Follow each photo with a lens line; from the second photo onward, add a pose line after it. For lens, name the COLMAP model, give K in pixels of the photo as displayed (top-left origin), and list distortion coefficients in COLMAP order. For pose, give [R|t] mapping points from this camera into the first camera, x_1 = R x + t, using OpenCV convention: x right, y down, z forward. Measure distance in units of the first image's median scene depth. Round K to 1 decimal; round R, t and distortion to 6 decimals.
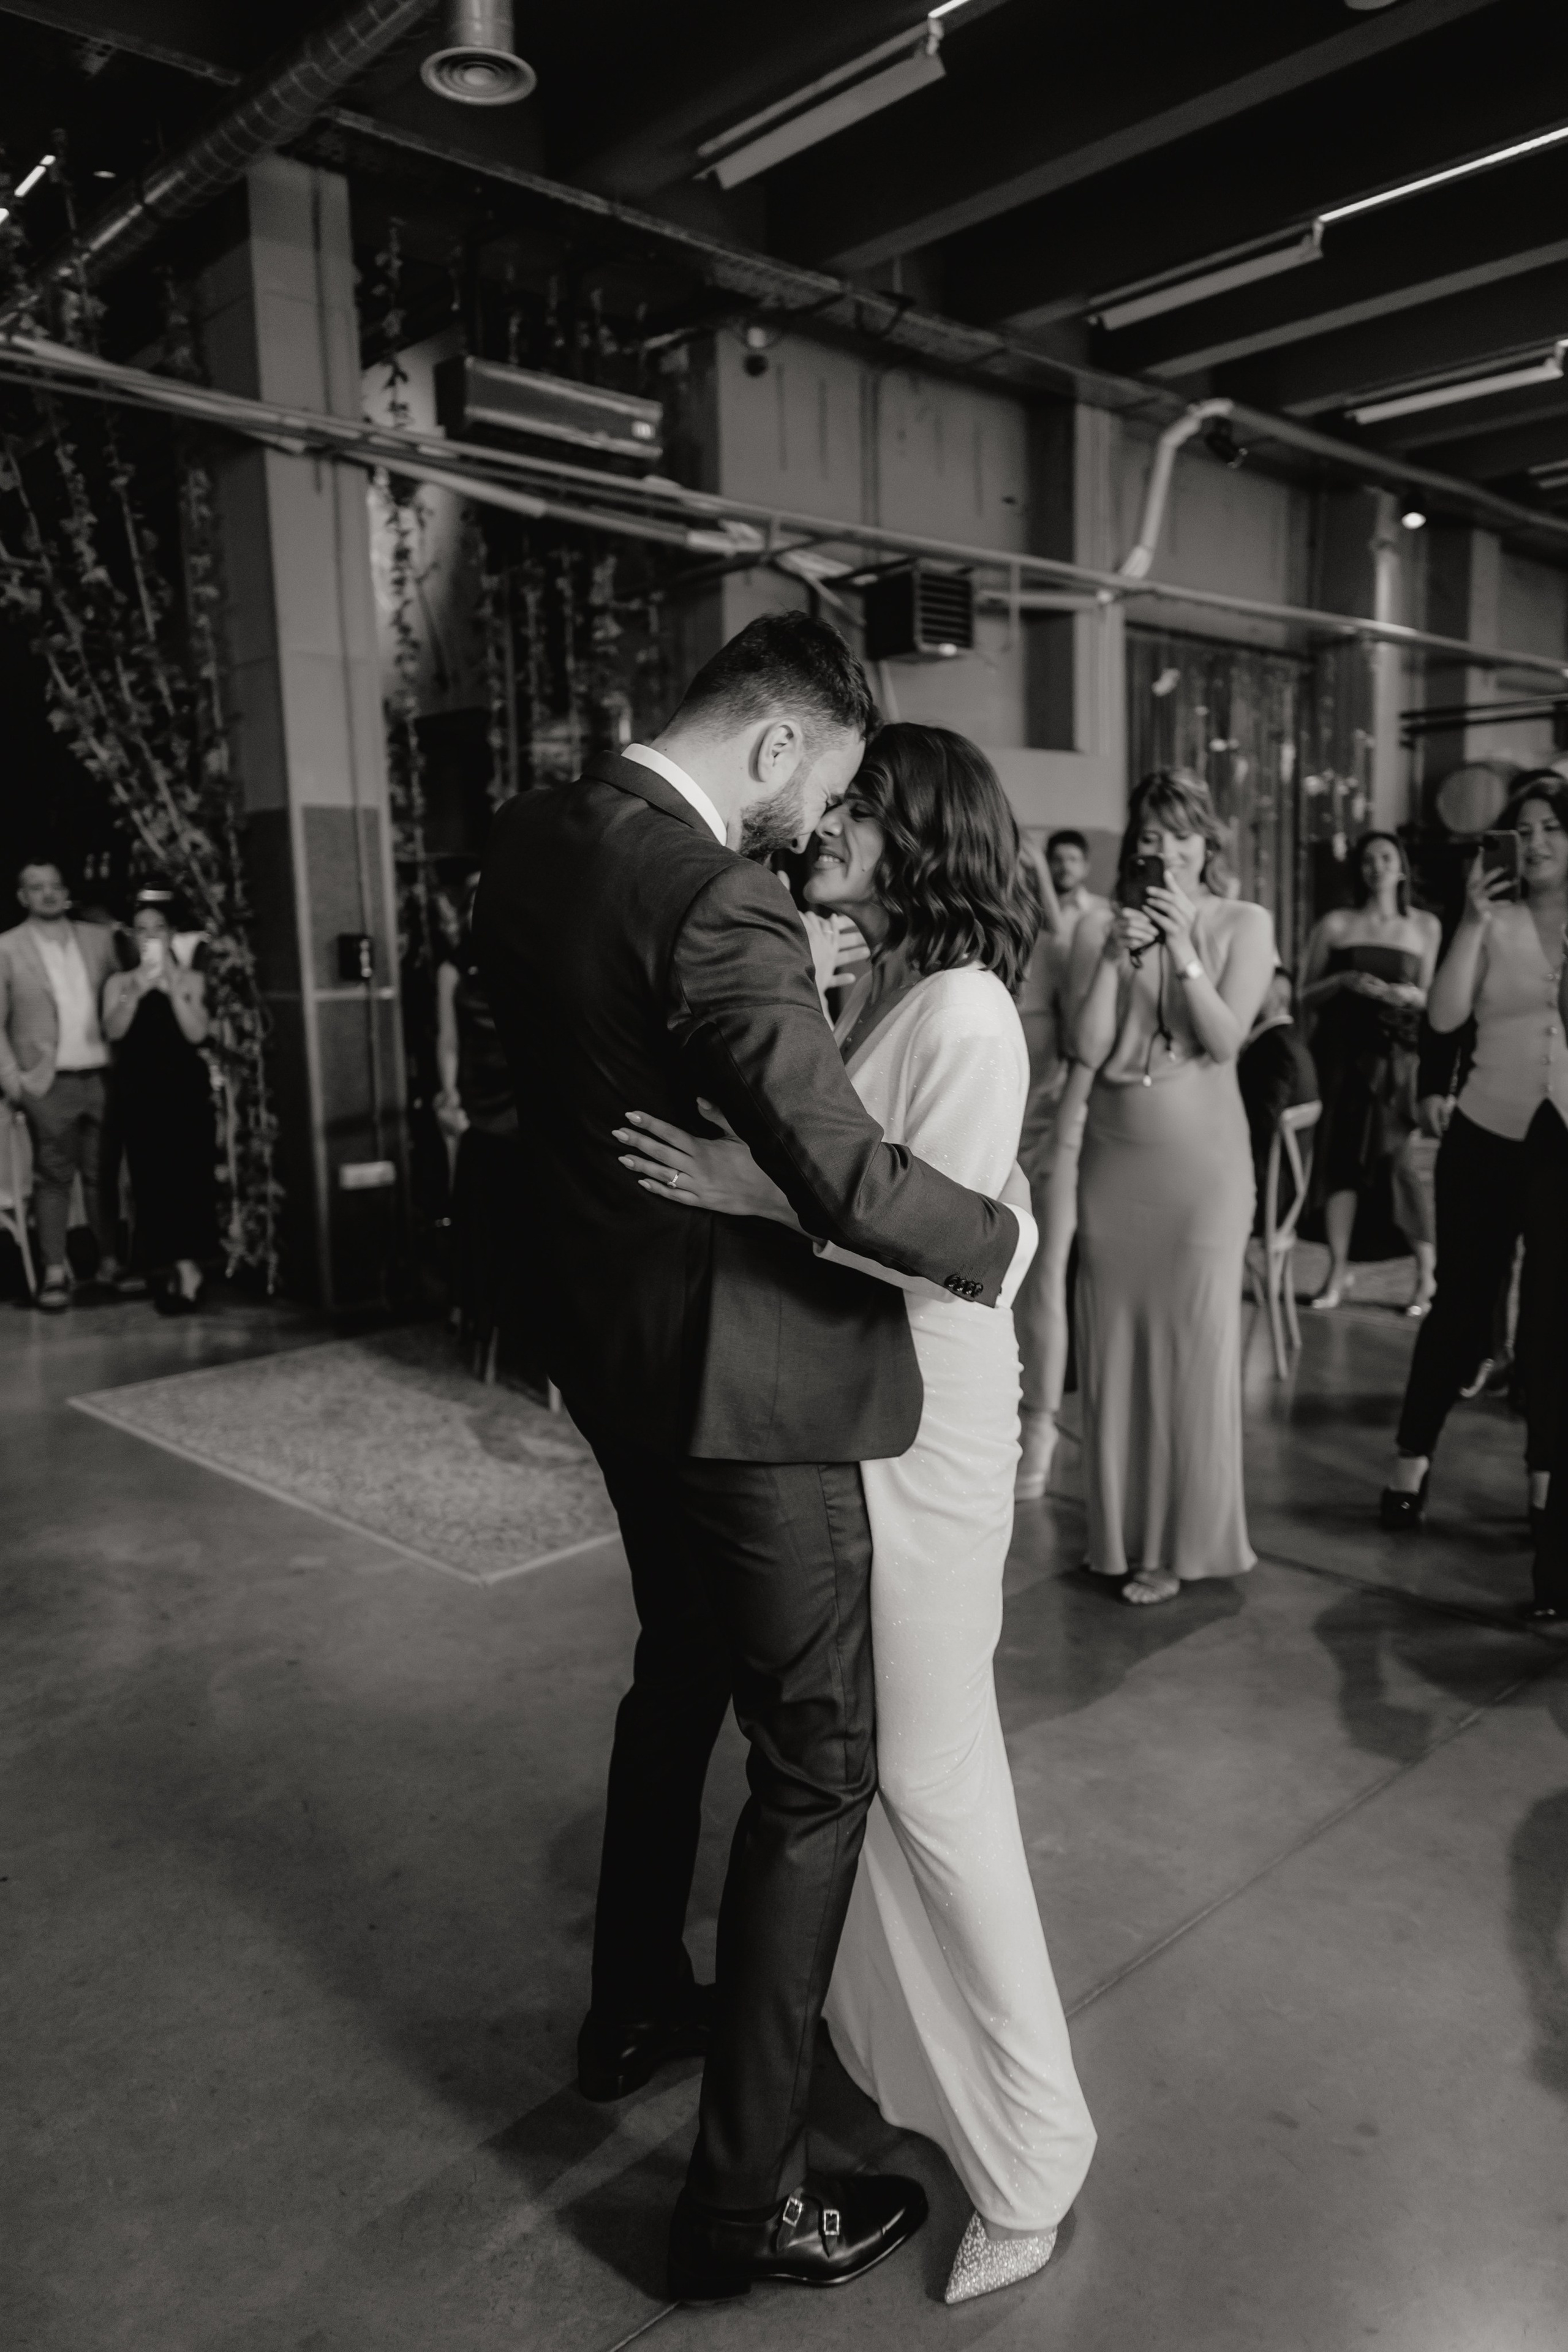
lens RADIAL K [[1721.5, 0, 797.0], [0, 1721.5, 1185.4], [0, 0, 1]] dist [0.004321, -0.041362]
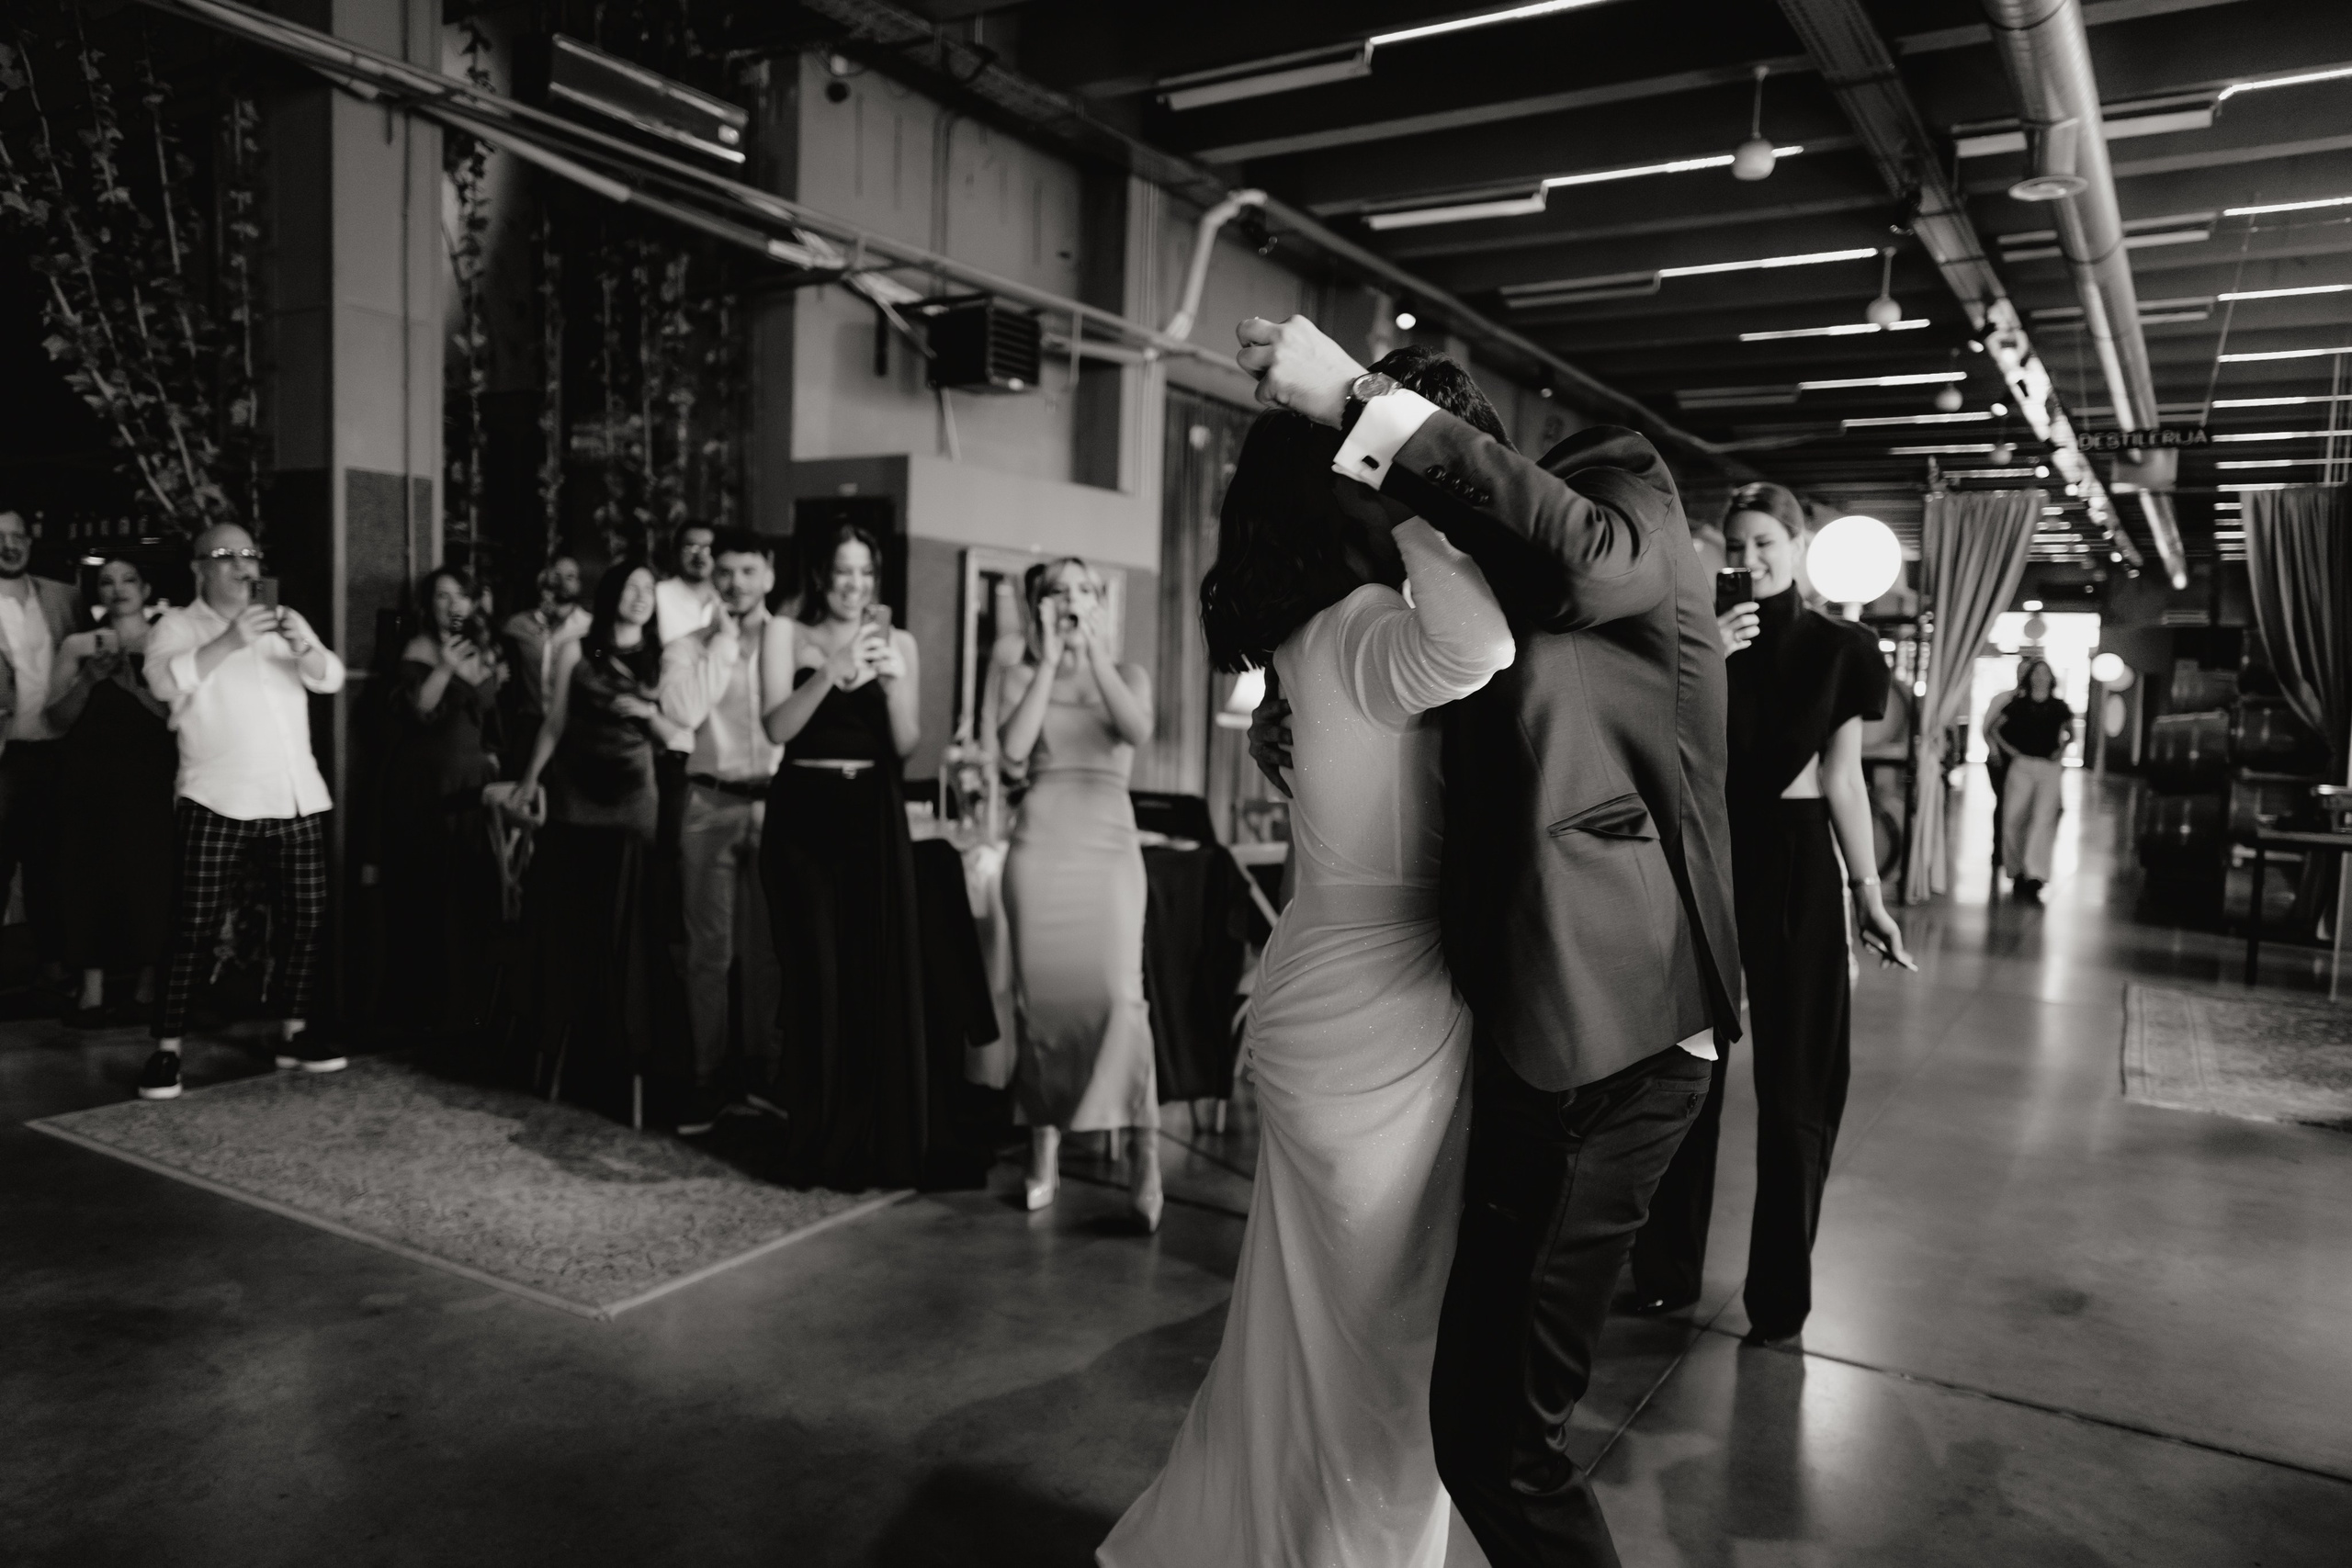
lens RADIAL K [[1656.7, 0, 1176.0], [0, 1656.7, 784.0], [0, 0, 1]] dist [0.002560, -0.021826]
pose [[0.960817, 0.044306, 0.273618, -0.094791], [-0.021249, 0.996011, -0.086664, 0.014596], [-0.276366, 0.077454, 0.957926, 0.042050]]
